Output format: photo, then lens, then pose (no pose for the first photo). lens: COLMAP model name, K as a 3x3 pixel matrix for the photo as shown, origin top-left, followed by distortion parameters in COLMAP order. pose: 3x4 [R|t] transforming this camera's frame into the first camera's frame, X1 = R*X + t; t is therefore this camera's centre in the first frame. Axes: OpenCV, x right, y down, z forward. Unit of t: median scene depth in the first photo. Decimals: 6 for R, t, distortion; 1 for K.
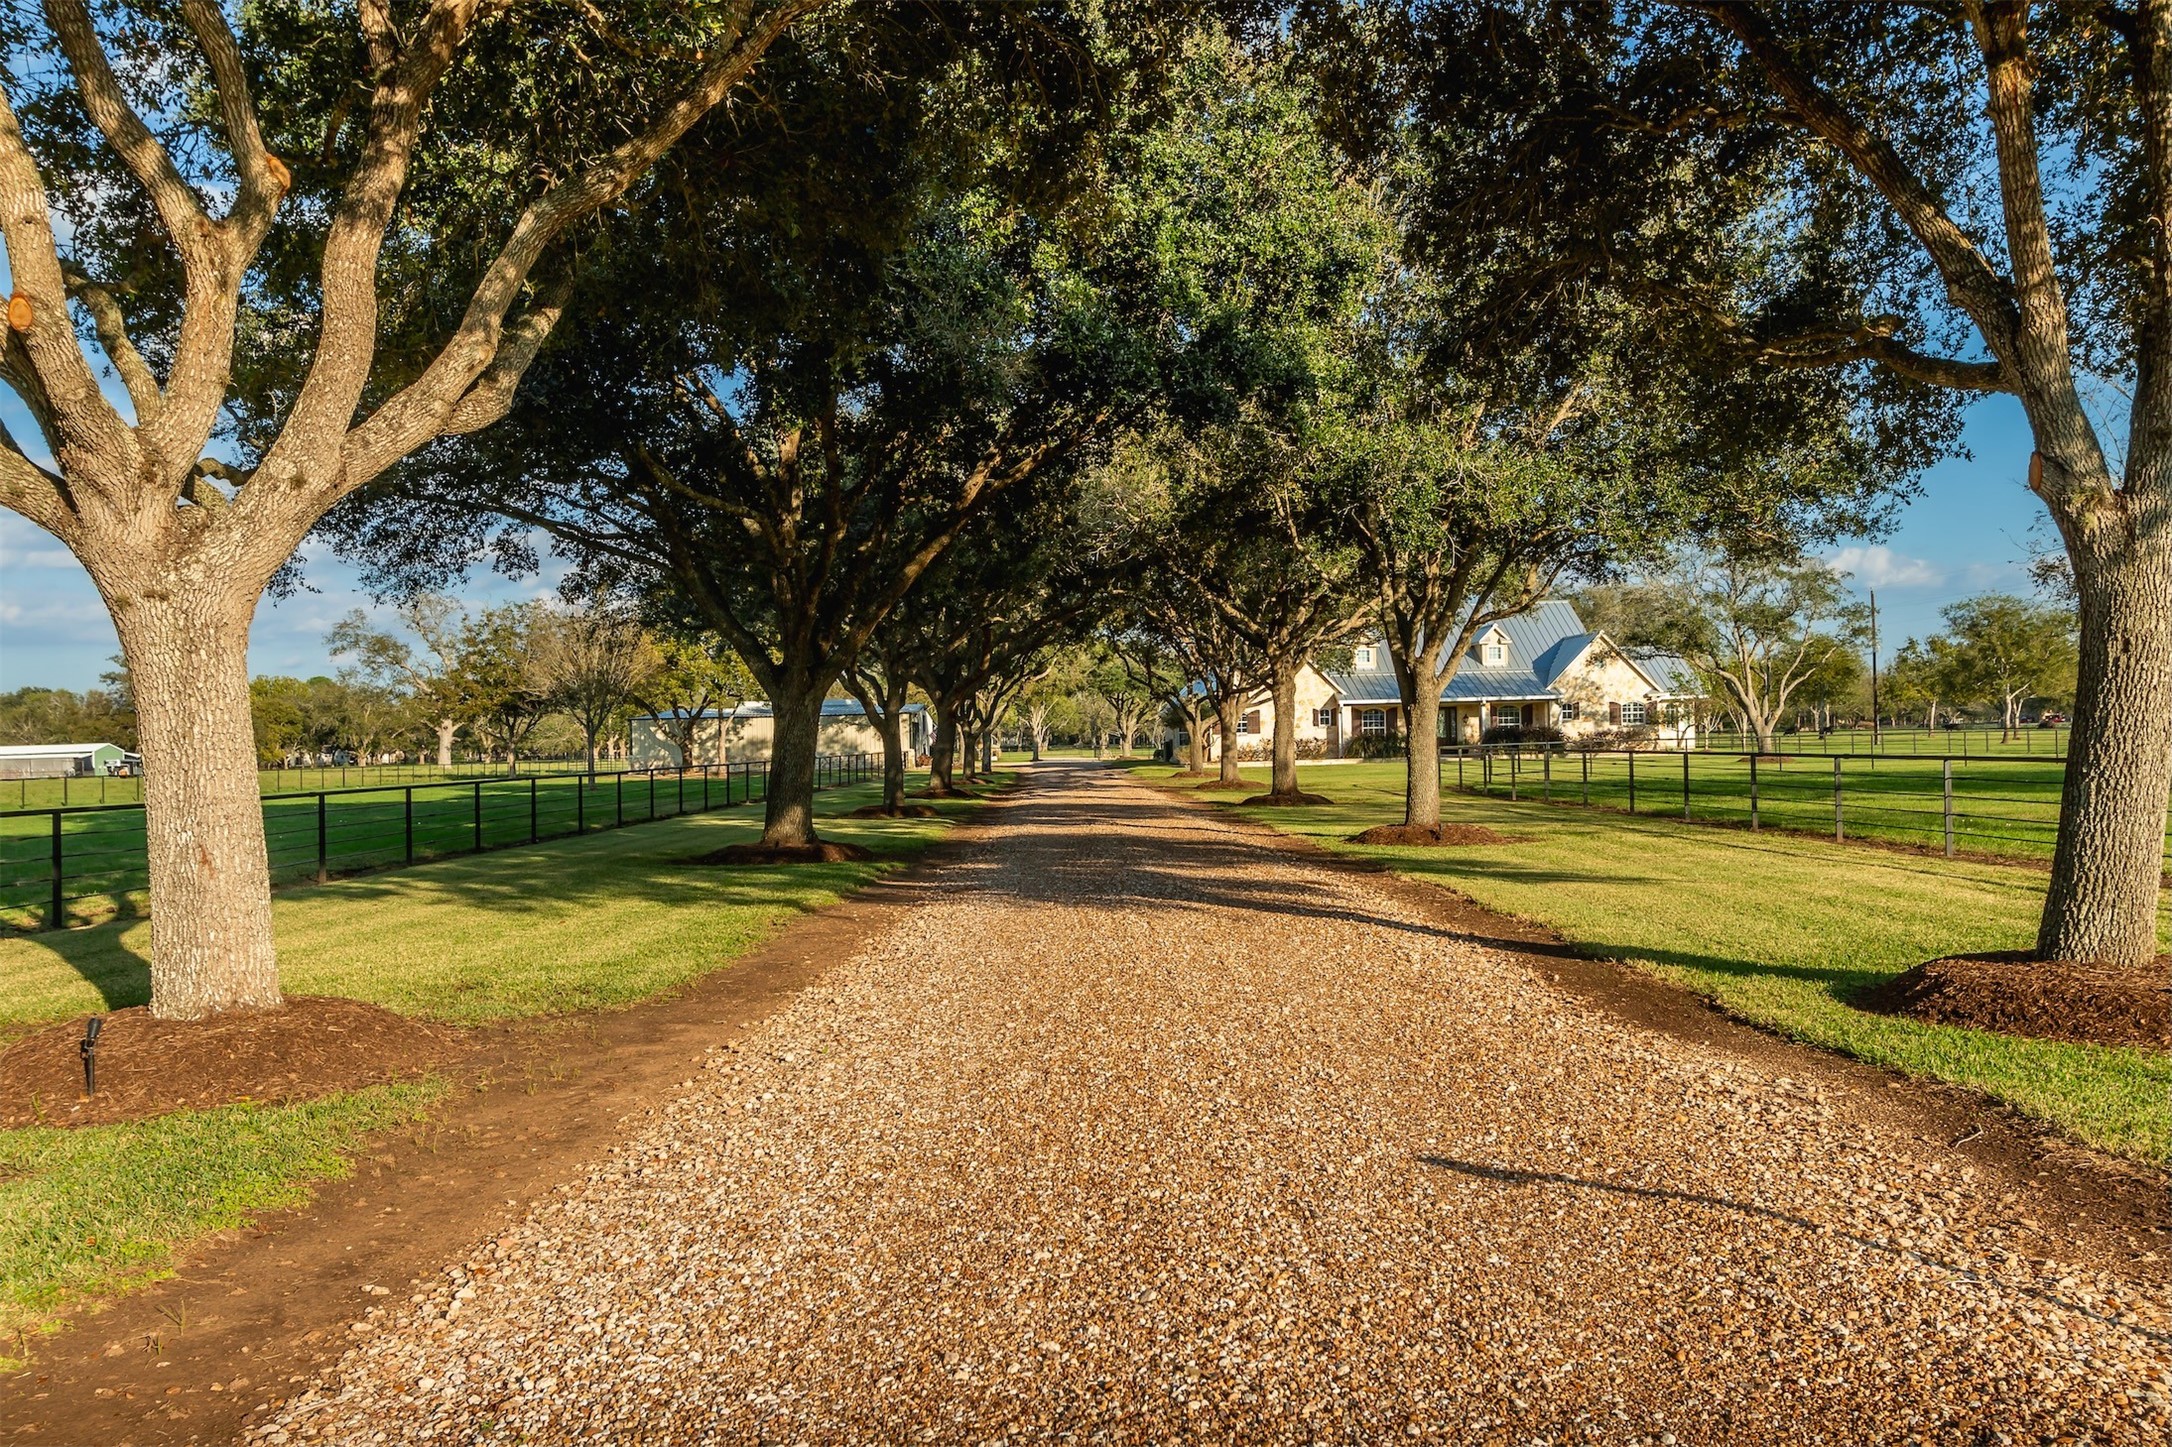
lens RADIAL K [[1684.1, 0, 1086.0], [0, 1684.1, 723.5], [0, 0, 1]] dist [-0.002792, 0.000357]
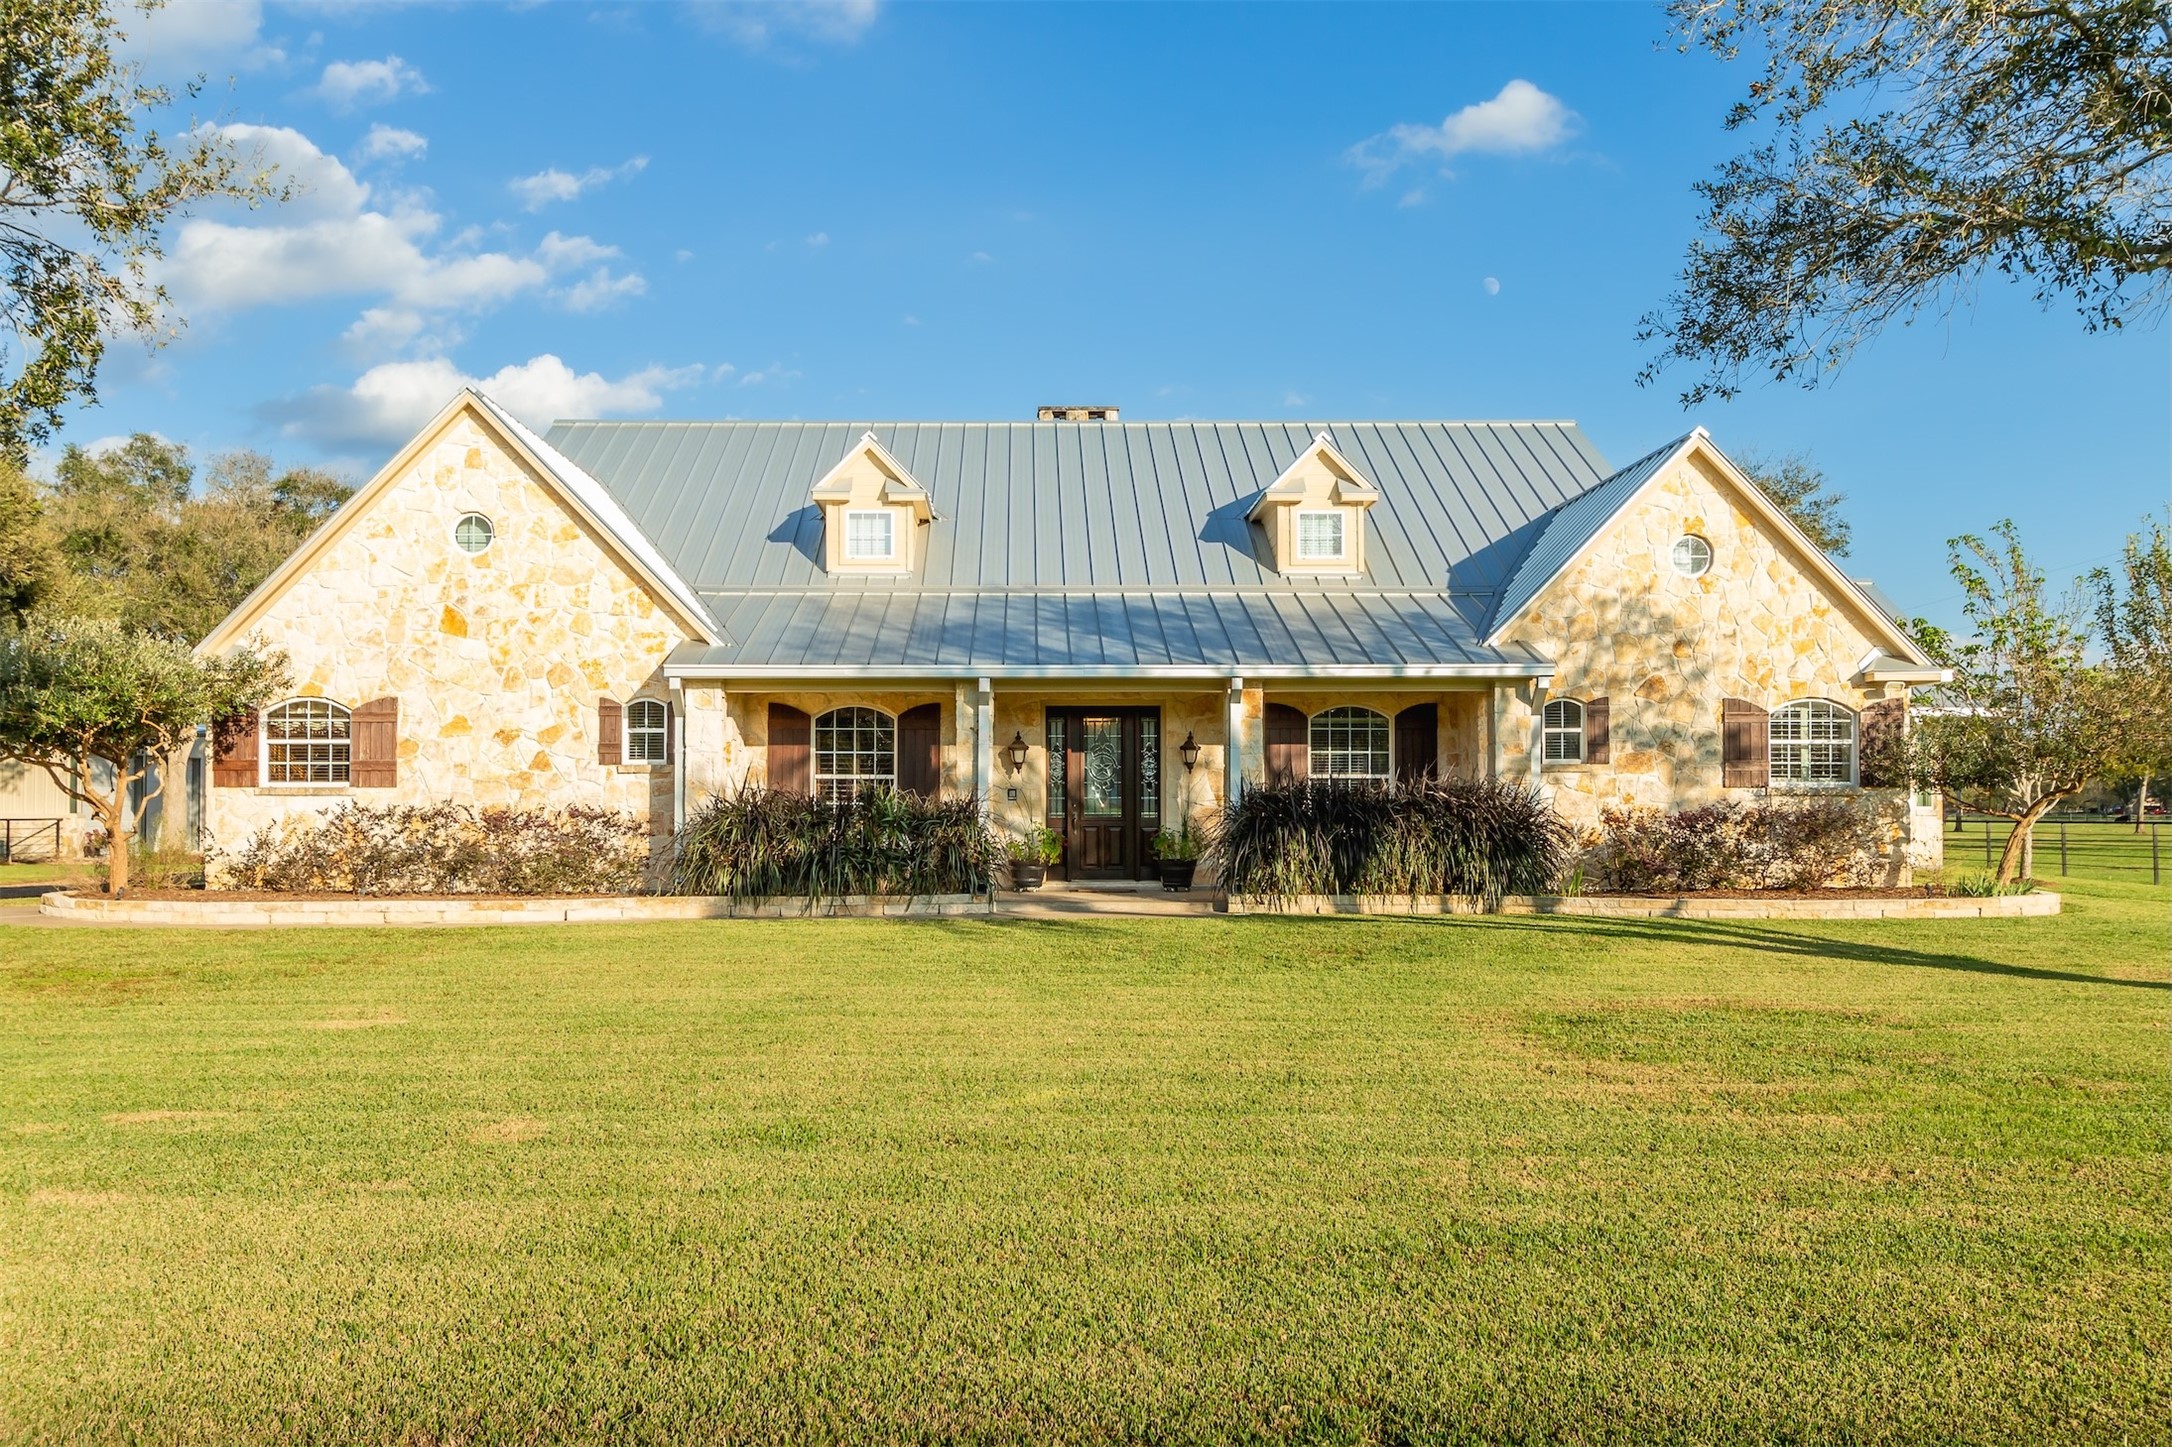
lens RADIAL K [[1756.8, 0, 1086.0], [0, 1756.8, 723.5], [0, 0, 1]] dist [-0.009834, -0.004740]
pose [[0.999657, 0.022069, 0.014103, 0.207694], [-0.021591, 0.999215, -0.033225, 0.002730], [-0.014826, 0.032909, 0.999348, 0.727849]]
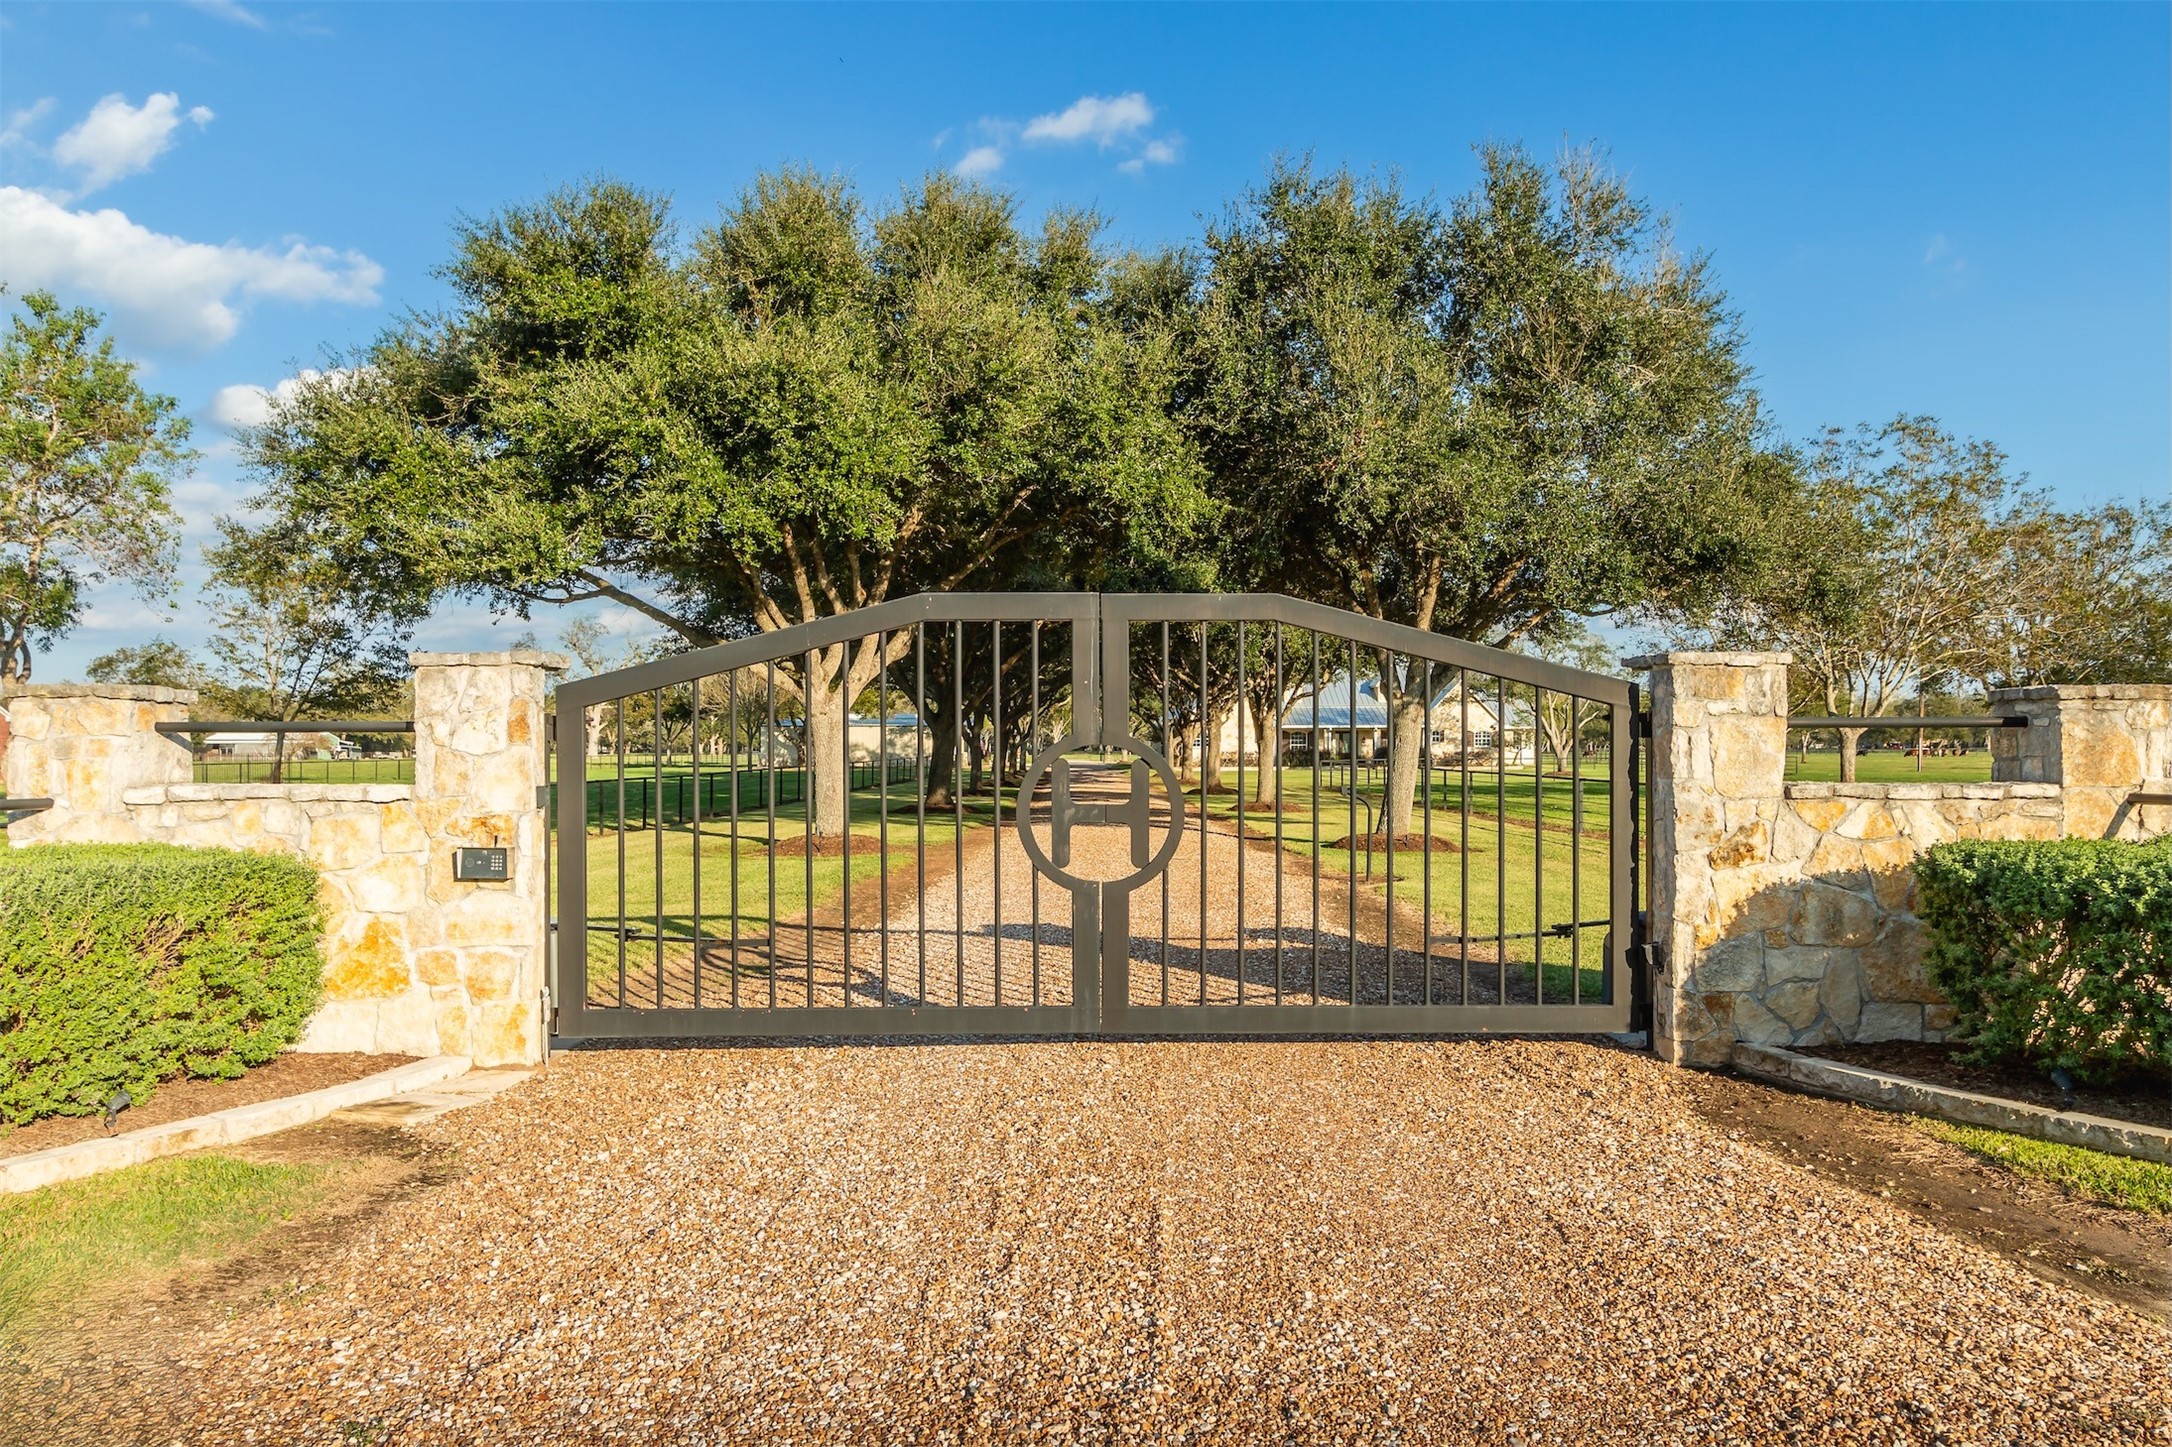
lens RADIAL K [[1593.7, 0, 1086.0], [0, 1593.7, 723.5], [0, 0, 1]] dist [0.001816, 0.000307]
pose [[0.999753, 0.021368, -0.006155, 0.001374], [-0.021378, 0.999770, -0.001575, -0.009630], [0.006120, 0.001706, 0.999980, -0.337431]]
